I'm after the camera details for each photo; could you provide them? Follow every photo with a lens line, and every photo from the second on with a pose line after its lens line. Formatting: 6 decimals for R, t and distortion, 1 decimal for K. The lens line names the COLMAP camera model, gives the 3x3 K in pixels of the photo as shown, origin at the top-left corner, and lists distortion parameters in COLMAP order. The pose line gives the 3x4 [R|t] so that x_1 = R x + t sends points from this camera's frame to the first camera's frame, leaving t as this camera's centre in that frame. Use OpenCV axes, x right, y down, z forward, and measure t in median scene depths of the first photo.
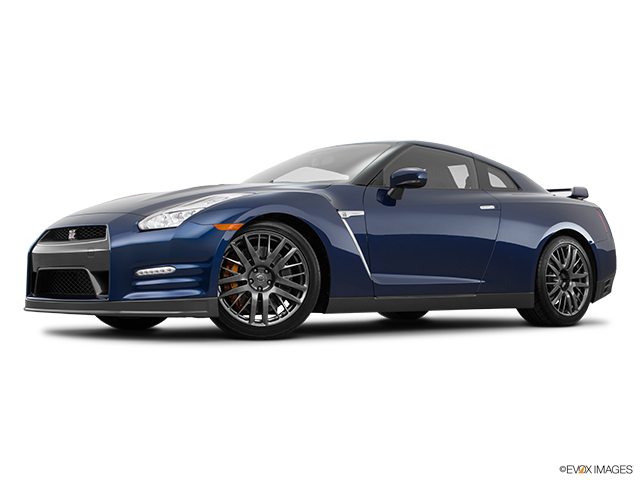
lens RADIAL K [[840.1, 0, 317.2], [0, 840.1, 240.7], [0, 0, 1]] dist [0.132904, 0.000000]
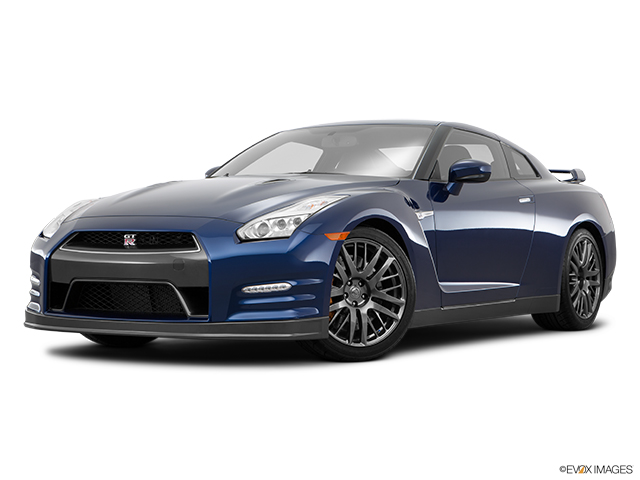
lens RADIAL K [[1208.2, 0, 320.2], [0, 1208.2, 243.0], [0, 0, 1]] dist [0.172660, 0.000000]
pose [[0.960531, 0.000399, 0.278173, -0.437355], [-0.014318, 0.998744, 0.048009, -0.064493], [-0.277804, -0.050097, 0.959331, -0.197903]]
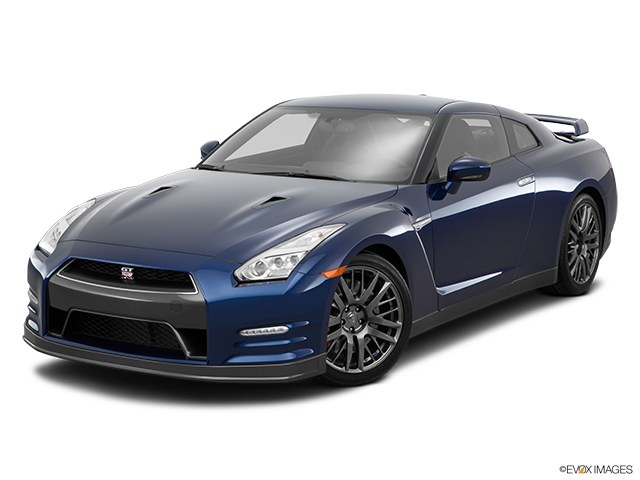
lens RADIAL K [[1234.2, 0, 322.3], [0, 1234.2, 235.8], [0, 0, 1]] dist [0.229558, 0.000000]
pose [[0.959779, -0.041662, 0.277647, -0.438884], [-0.013876, 0.980681, 0.195120, -0.283610], [-0.280412, -0.191125, 0.940659, -0.197850]]
